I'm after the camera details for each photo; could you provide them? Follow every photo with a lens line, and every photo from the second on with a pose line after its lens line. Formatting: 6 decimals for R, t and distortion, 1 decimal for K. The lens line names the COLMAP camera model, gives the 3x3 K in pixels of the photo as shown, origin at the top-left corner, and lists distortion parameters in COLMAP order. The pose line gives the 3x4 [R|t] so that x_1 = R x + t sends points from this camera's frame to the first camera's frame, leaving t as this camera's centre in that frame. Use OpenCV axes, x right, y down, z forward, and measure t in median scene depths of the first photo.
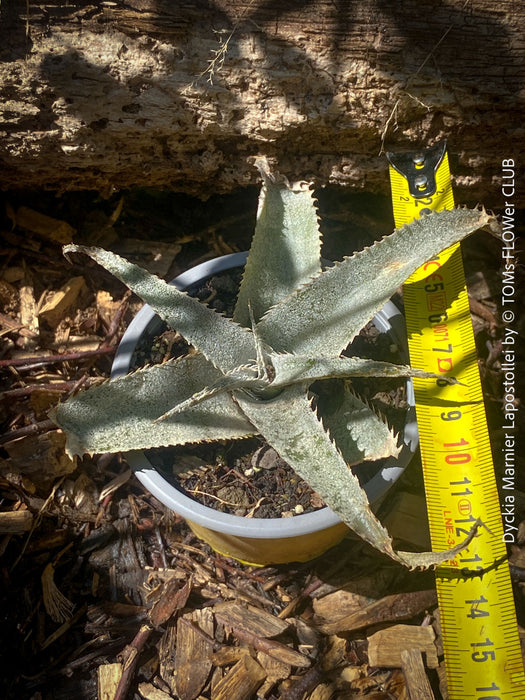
lens RADIAL K [[1005.9, 0, 262.5], [0, 1005.9, 350.0], [0, 0, 1]] dist [0.178538, -0.643578]
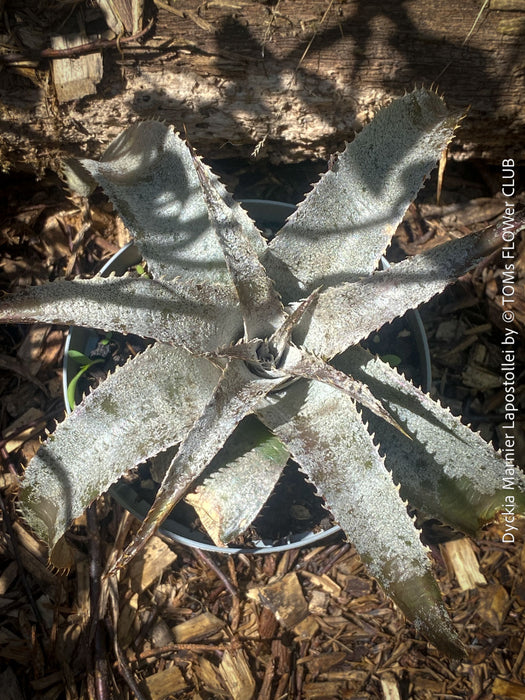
lens RADIAL K [[1005.9, 0, 262.5], [0, 1005.9, 350.0], [0, 0, 1]] dist [0.178538, -0.643578]
pose [[0.999165, 0.014862, -0.038045, 0.003190], [-0.002458, 0.951644, 0.307192, -0.359792], [0.040771, -0.306842, 0.950887, -0.329295]]
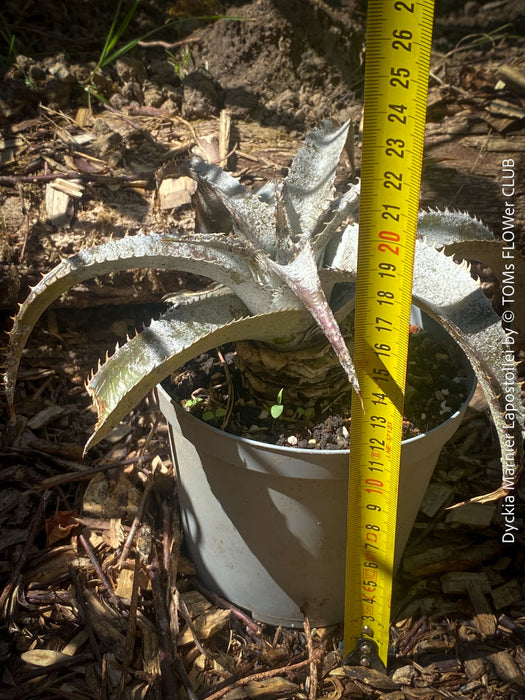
lens RADIAL K [[1005.9, 0, 262.5], [0, 1005.9, 350.0], [0, 0, 1]] dist [0.178538, -0.643578]
pose [[0.998372, -0.036334, -0.043973, -0.076839], [0.021214, 0.952099, -0.305054, 0.428017], [0.052951, 0.303625, 0.951319, -0.497338]]
